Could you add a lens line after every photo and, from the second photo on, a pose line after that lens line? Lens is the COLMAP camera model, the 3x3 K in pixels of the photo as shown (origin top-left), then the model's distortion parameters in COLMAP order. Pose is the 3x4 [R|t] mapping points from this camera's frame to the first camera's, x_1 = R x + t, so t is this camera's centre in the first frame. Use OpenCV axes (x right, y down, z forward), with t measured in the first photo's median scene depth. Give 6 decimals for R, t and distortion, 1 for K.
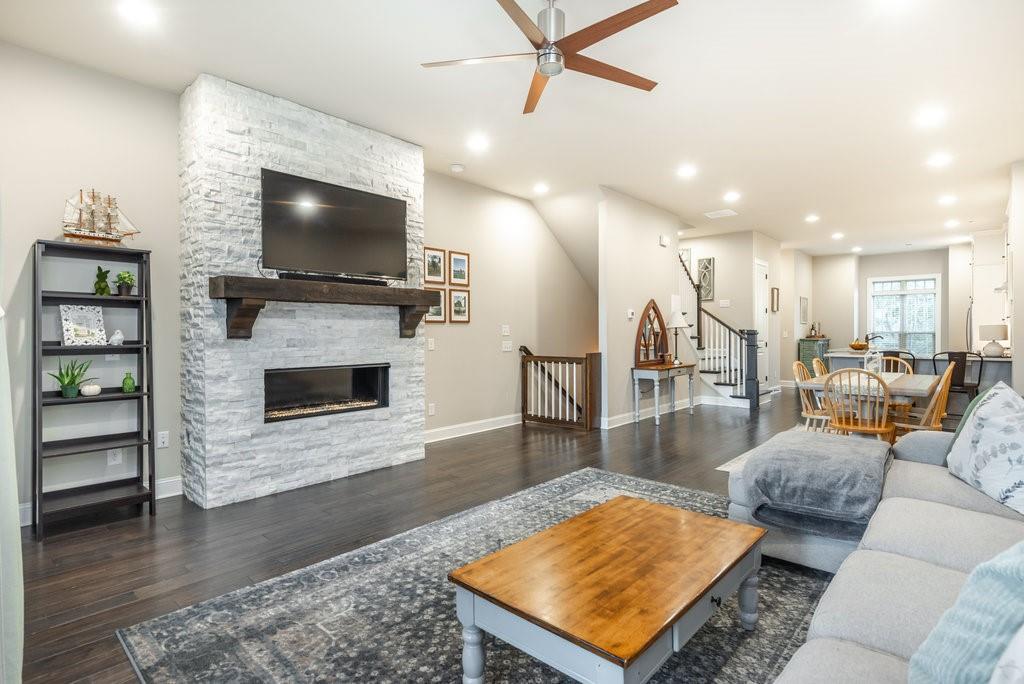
lens RADIAL K [[504.7, 0, 515.8], [0, 504.7, 334.6], [0, 0, 1]] dist [0.035086, -0.024686]
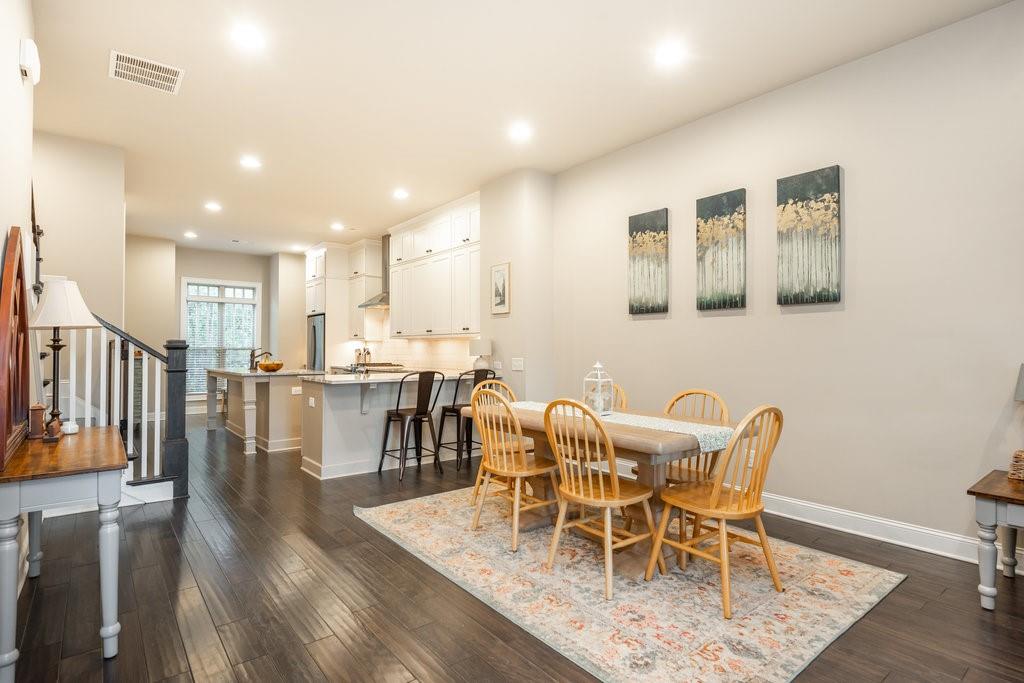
lens RADIAL K [[515.3, 0, 501.5], [0, 515.3, 341.3], [0, 0, 1]] dist [-0.000505, -0.000348]
pose [[0.172631, 0.020448, 0.984774, 0.034351], [-0.000237, 0.999785, -0.020718, 0.004471], [-0.984986, 0.003343, 0.172599, 1.019710]]
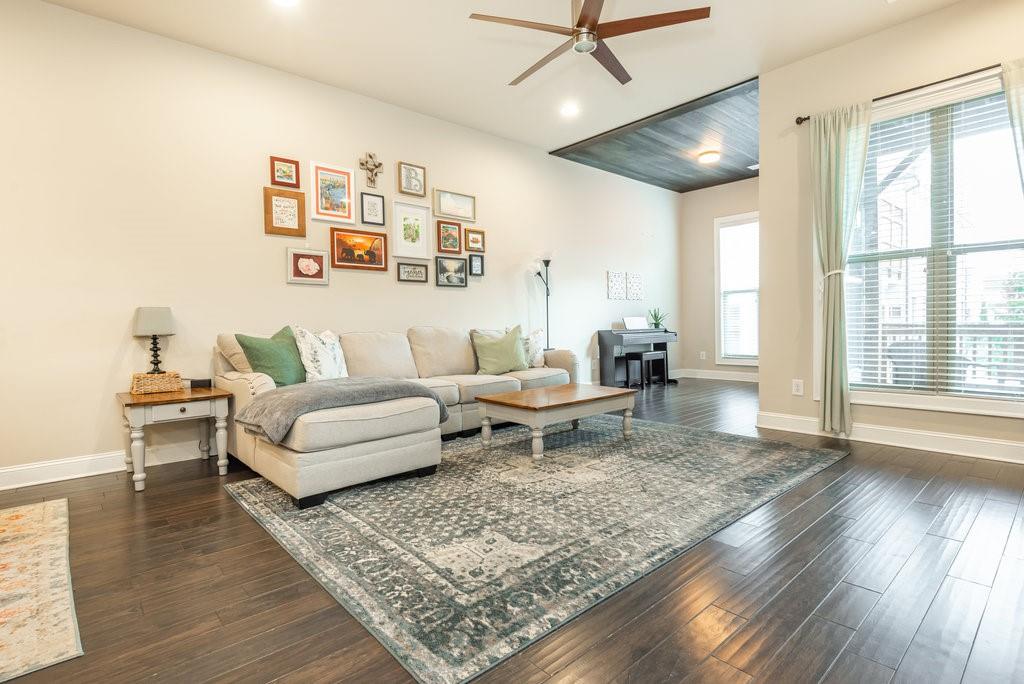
lens RADIAL K [[504.7, 0, 515.8], [0, 504.7, 334.6], [0, 0, 1]] dist [0.035086, -0.024686]
pose [[-0.993871, 0.019878, 0.108741, 0.062497], [0.022937, 0.999373, 0.026958, 0.048268], [-0.108137, 0.029287, -0.993704, 1.229419]]
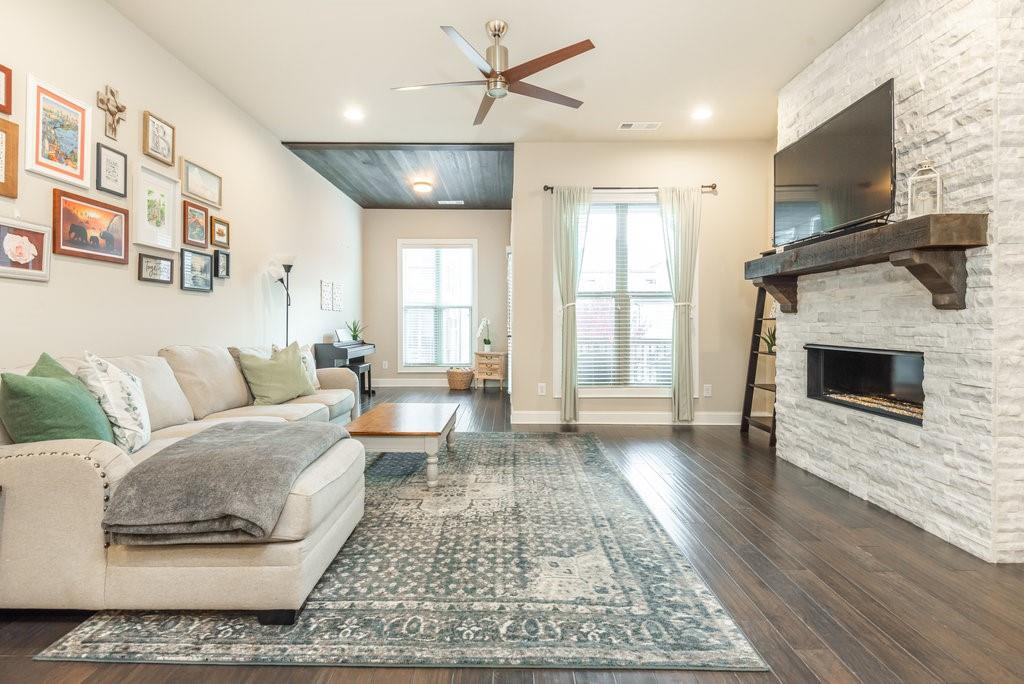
lens RADIAL K [[506.1, 0, 504.9], [0, 506.1, 319.3], [0, 0, 1]] dist [0.034058, -0.025167]
pose [[-0.750338, 0.000064, -0.661054, 0.498927], [0.000353, 1.000000, -0.000304, 0.017087], [0.661054, -0.000461, -0.750338, 1.105495]]
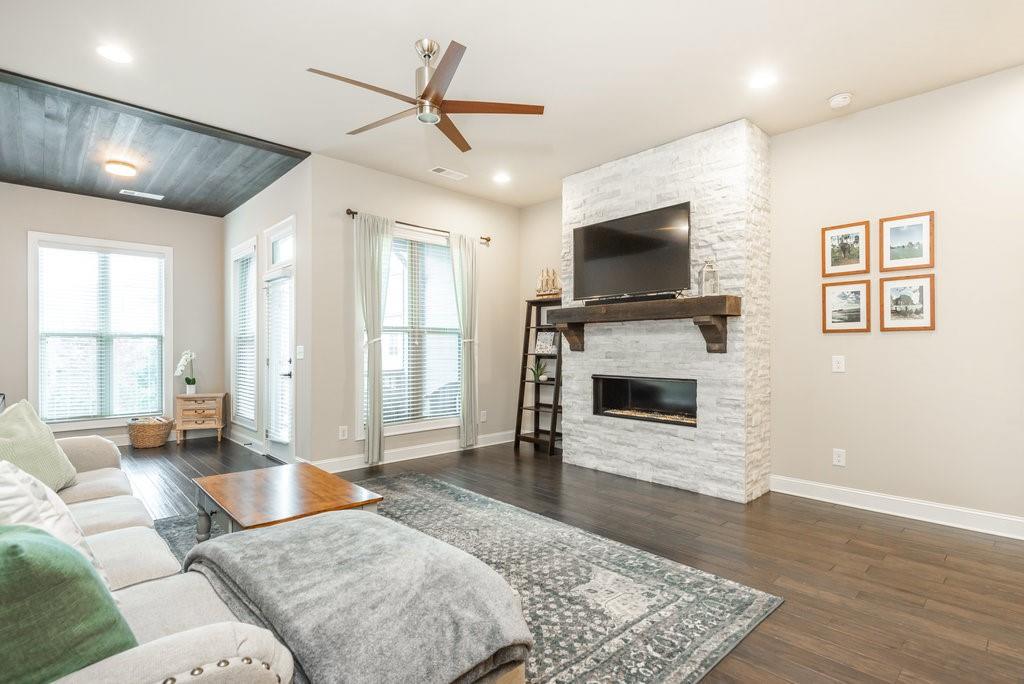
lens RADIAL K [[498.1, 0, 514.4], [0, 498.1, 343.1], [0, 0, 1]] dist [0.013422, -0.000897]
pose [[-0.081911, -0.004554, -0.996629, 0.671659], [-0.002733, 0.999987, -0.004345, -0.005754], [0.996636, 0.002368, -0.081922, 0.731181]]
